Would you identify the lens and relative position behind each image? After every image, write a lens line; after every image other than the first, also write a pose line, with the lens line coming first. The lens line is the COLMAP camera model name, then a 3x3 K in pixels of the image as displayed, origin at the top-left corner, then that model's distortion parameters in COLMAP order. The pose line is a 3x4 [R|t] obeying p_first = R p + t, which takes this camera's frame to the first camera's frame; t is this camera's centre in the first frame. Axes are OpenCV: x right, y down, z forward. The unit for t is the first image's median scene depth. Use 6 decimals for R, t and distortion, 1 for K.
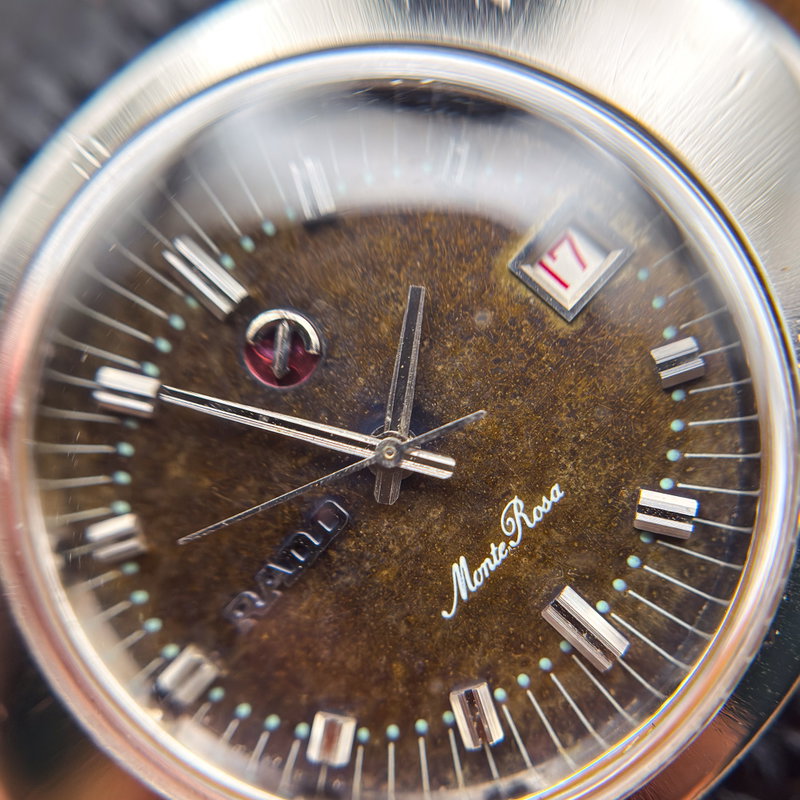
lens RADIAL K [[1047.0, 0, 405.6], [0, 1047.0, 426.2], [0, 0, 1]] dist [0.344069, 0.000000]
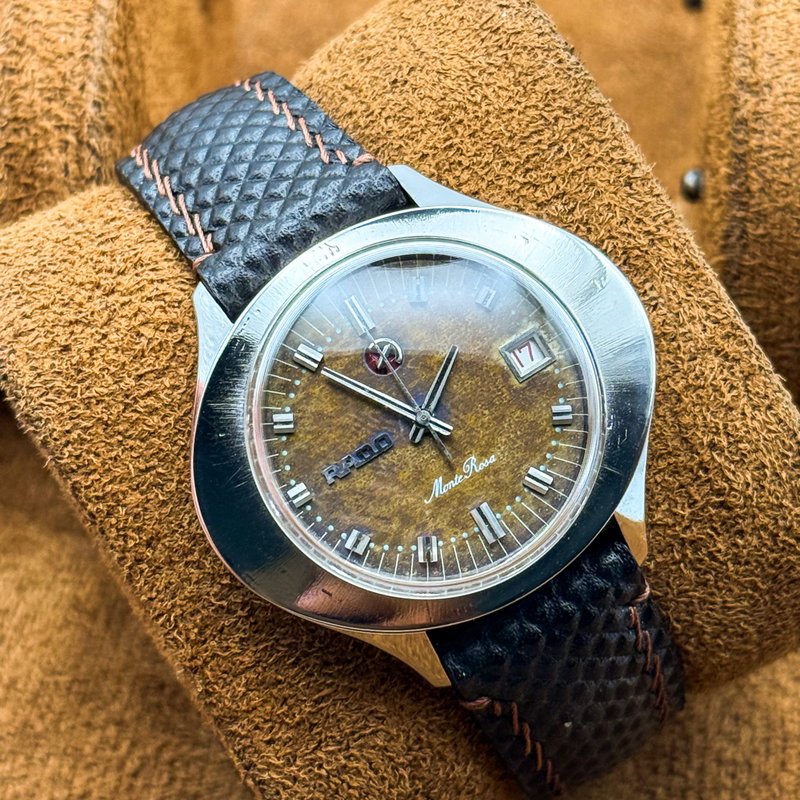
lens RADIAL K [[2183.6, 0, 379.8], [0, 2183.6, 417.2], [0, 0, 1]] dist [0.136812, 0.000000]
pose [[0.957937, 0.277570, 0.072883, -0.408940], [-0.269773, 0.957594, -0.101179, 0.481458], [-0.097877, 0.077261, 0.992195, -3.271793]]
